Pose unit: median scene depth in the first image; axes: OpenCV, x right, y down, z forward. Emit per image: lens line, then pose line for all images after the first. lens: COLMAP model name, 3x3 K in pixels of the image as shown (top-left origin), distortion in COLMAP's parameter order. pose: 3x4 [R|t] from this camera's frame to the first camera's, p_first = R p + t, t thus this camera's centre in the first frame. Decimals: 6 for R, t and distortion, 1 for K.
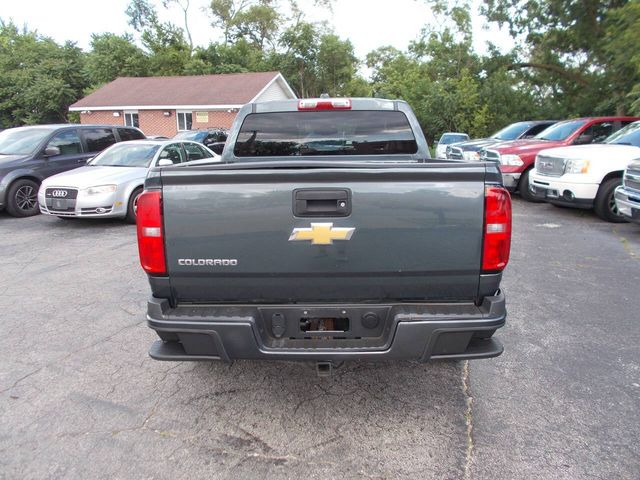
lens RADIAL K [[476.1, 0, 316.5], [0, 476.1, 244.1], [0, 0, 1]] dist [0.005389, -0.018609]
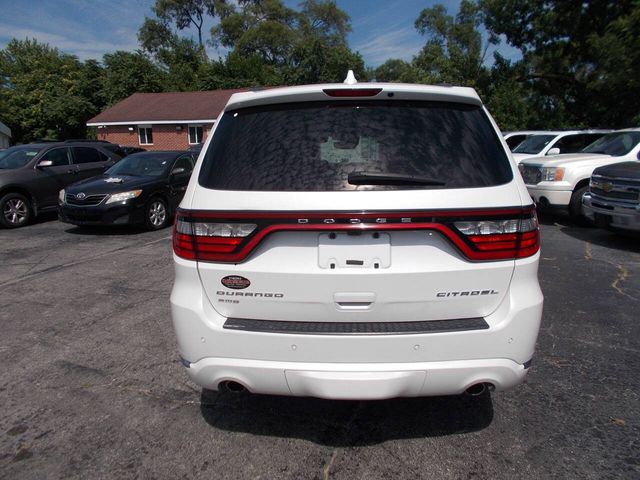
lens RADIAL K [[476.1, 0, 319.5], [0, 476.1, 239.5], [0, 0, 1]] dist [0.005389, -0.018609]
pose [[0.999533, -0.004925, -0.030159, 0.025771], [0.003961, 0.999482, -0.031949, 0.005475], [0.030300, 0.031815, 0.999034, -0.027841]]
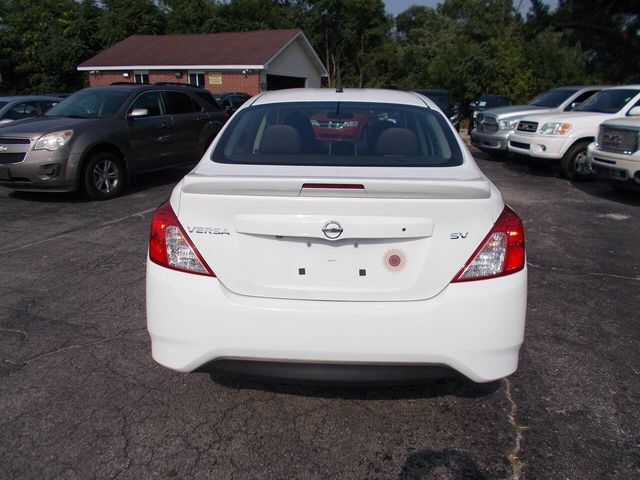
lens RADIAL K [[476.1, 0, 311.6], [0, 476.1, 242.3], [0, 0, 1]] dist [0.005389, -0.018609]
pose [[0.997574, 0.030869, -0.062390, 0.015339], [-0.026906, 0.997626, 0.063395, -0.012869], [0.064199, -0.061562, 0.996036, 0.071480]]
